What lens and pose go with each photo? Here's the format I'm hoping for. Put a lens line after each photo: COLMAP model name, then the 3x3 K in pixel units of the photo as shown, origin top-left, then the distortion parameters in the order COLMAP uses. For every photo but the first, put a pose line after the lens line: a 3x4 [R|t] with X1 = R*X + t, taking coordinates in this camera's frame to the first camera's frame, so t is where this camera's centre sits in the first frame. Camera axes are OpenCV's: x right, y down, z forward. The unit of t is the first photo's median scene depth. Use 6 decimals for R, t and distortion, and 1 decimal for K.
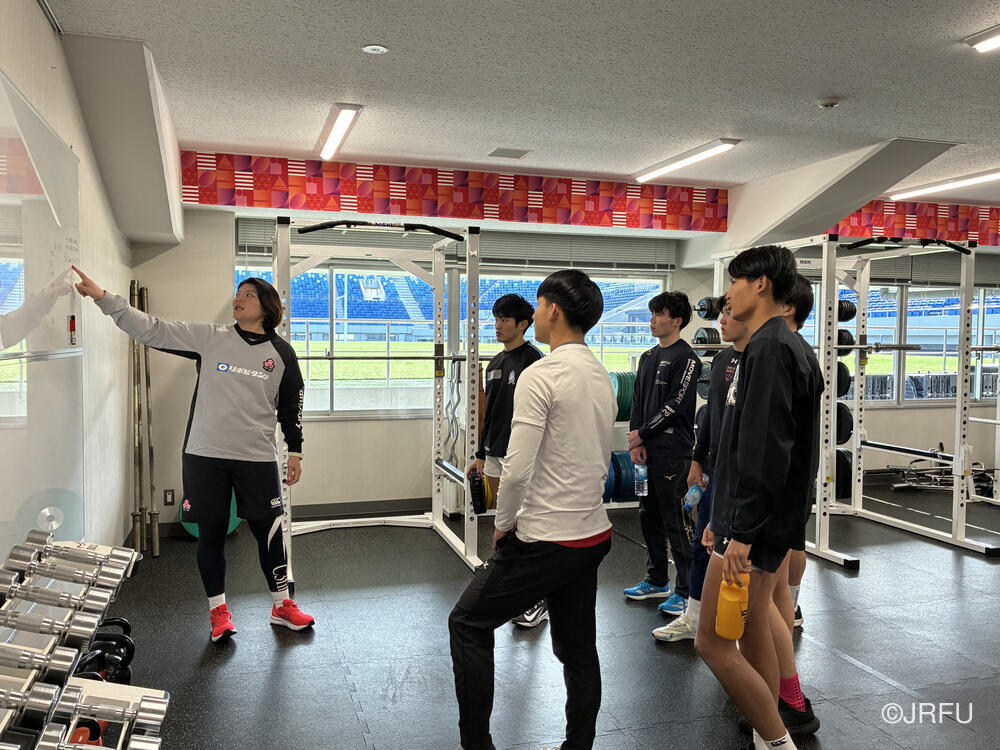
lens RADIAL K [[842.8, 0, 505.9], [0, 842.8, 379.3], [0, 0, 1]] dist [0.014689, 0.000008]
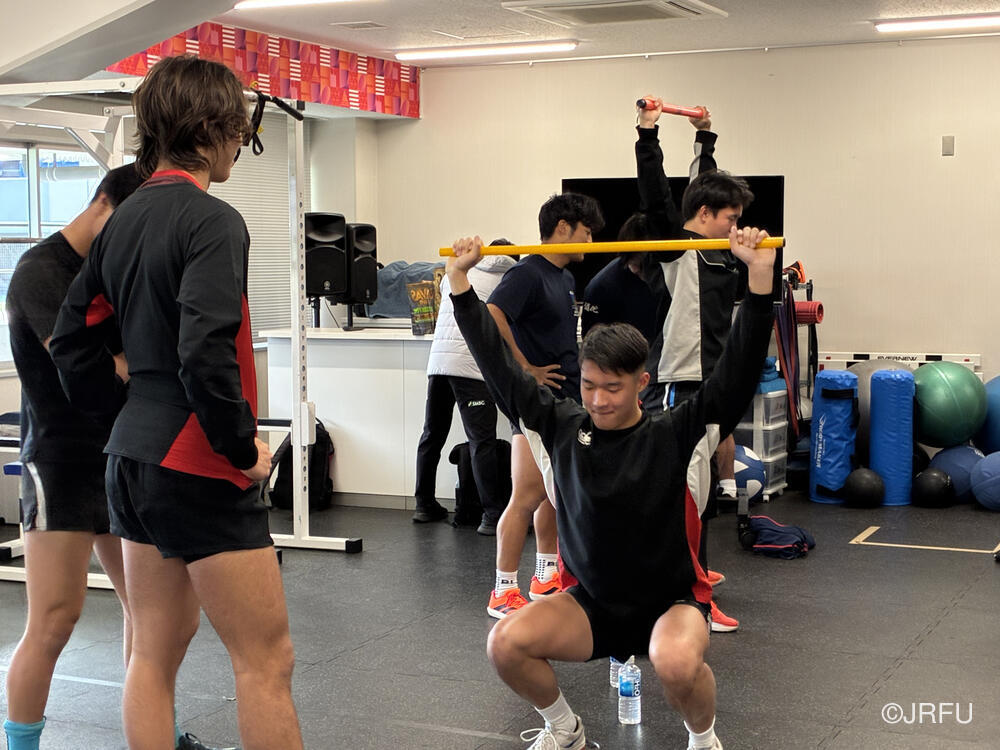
lens RADIAL K [[1731.9, 0, 492.0], [0, 1731.9, 378.5], [0, 0, 1]] dist [0.014541, 0.000000]
pose [[0.668520, -0.069272, 0.740461, -1.275024], [0.057266, 0.997491, 0.041616, 0.016139], [-0.741486, 0.014582, 0.670810, -0.268549]]
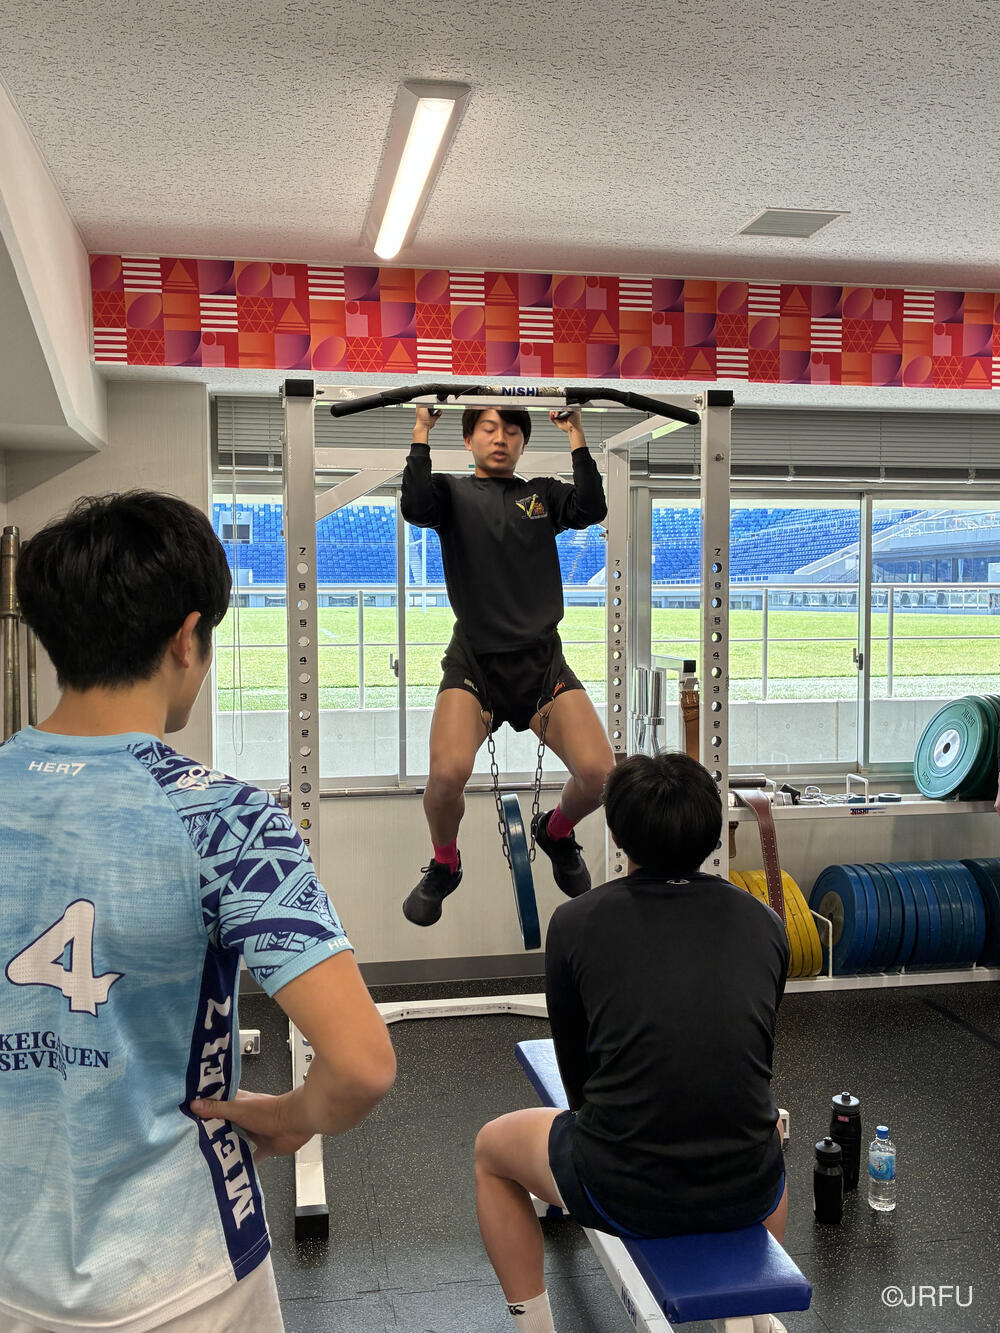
lens RADIAL K [[1260.7, 0, 496.1], [0, 1260.7, 660.3], [0, 0, 1]] dist [0.028500, 0.000000]
pose [[0.991439, -0.007018, -0.130378, -0.059454], [0.007006, 0.999975, -0.000545, -0.035691], [0.130379, -0.000374, 0.991464, 0.295752]]
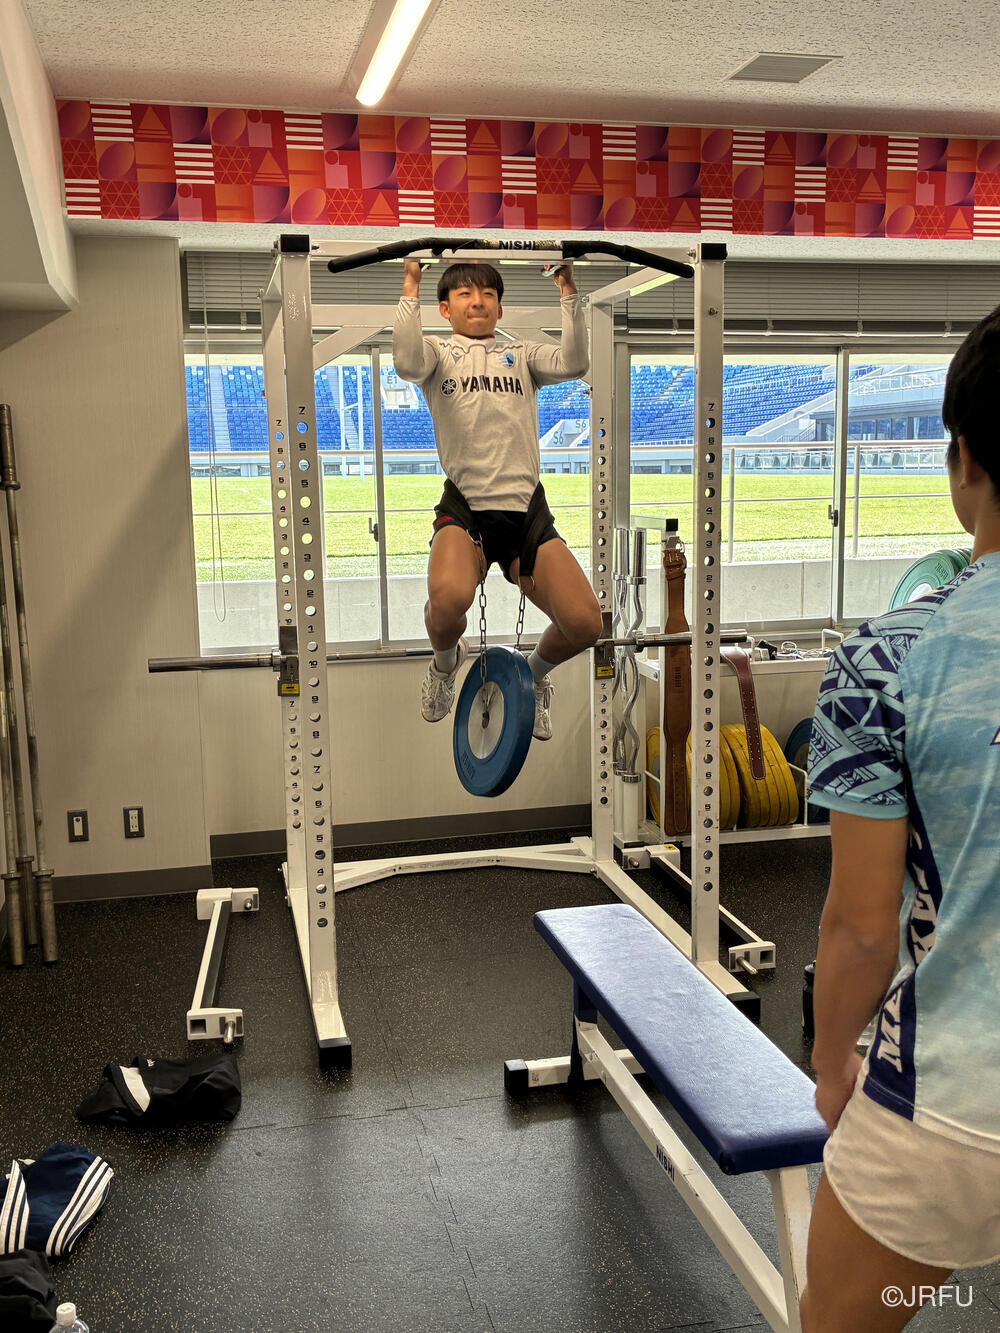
lens RADIAL K [[1307.3, 0, 498.3], [0, 1307.3, 657.8], [0, 0, 1]] dist [0.030818, 0.000000]
pose [[0.996301, -0.014223, -0.084745, -0.082433], [0.022456, 0.995031, 0.096997, -0.030490], [0.082945, -0.098541, 0.991670, 0.259600]]
